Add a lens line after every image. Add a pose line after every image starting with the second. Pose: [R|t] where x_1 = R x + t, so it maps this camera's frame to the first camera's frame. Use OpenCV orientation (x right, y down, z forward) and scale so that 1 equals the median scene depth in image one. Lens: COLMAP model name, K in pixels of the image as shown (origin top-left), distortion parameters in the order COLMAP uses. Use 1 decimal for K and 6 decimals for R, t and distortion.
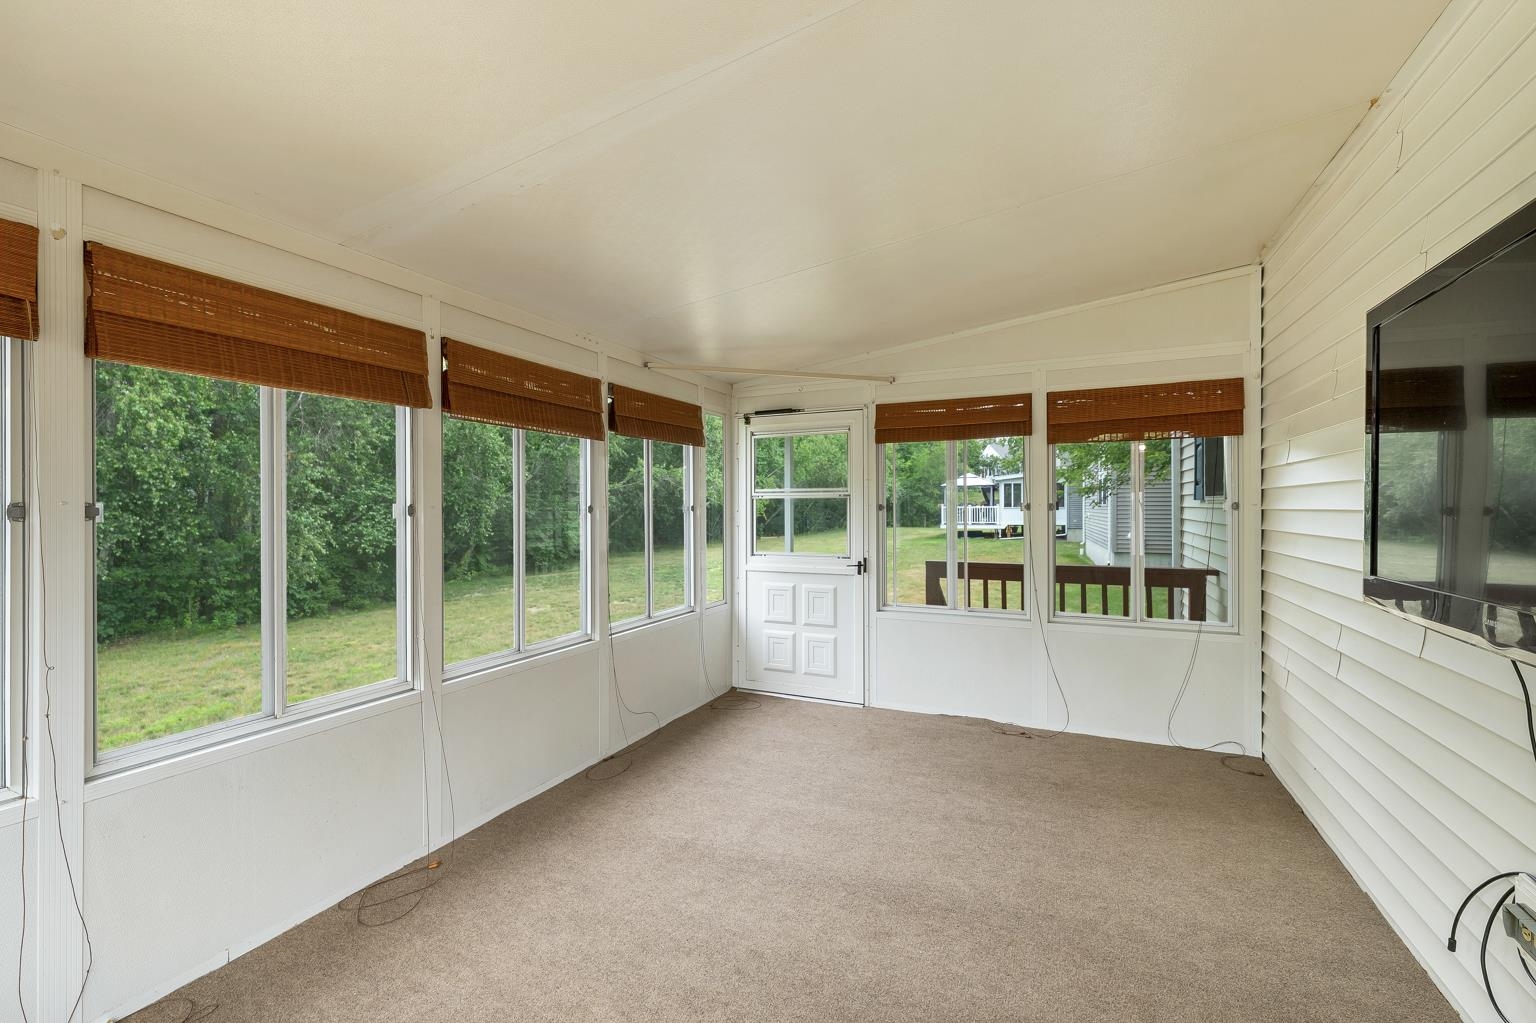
lens RADIAL K [[655.3, 0, 760.3], [0, 655.3, 513.2], [0, 0, 1]] dist [0.002535, 0.000158]
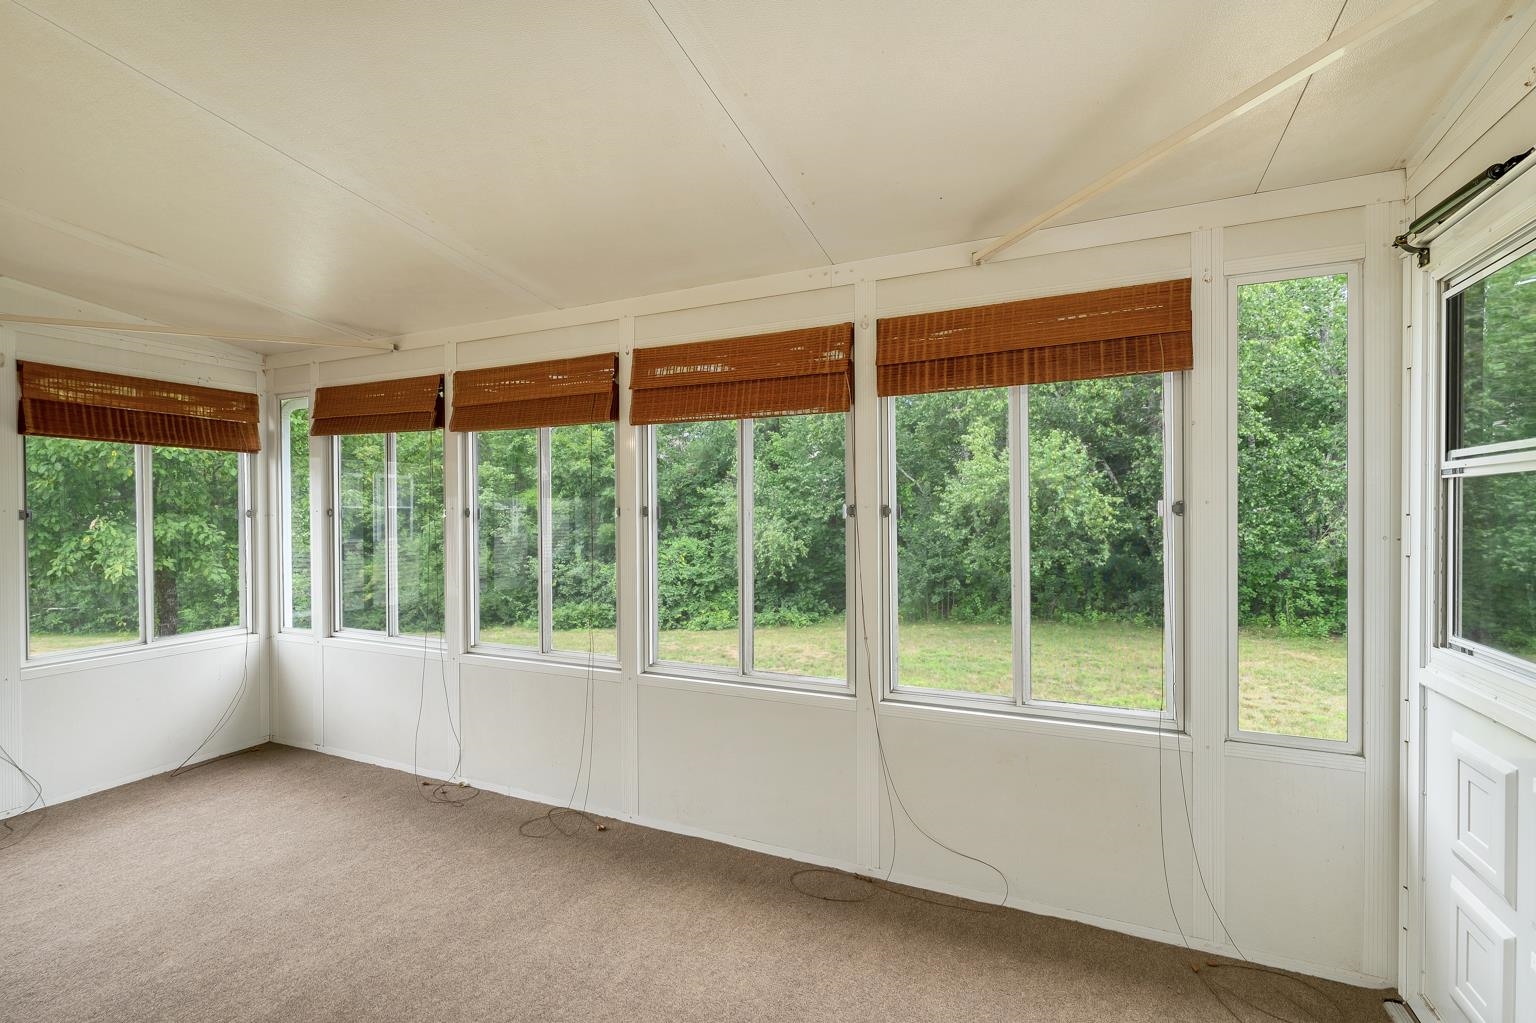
lens RADIAL K [[655.3, 0, 760.3], [0, 655.3, 513.2], [0, 0, 1]] dist [0.002535, 0.000158]
pose [[0.020865, 0.004984, -0.999770, 0.381887], [-0.001573, 0.999987, 0.004952, -0.004523], [0.999781, 0.001469, 0.020872, 0.762296]]
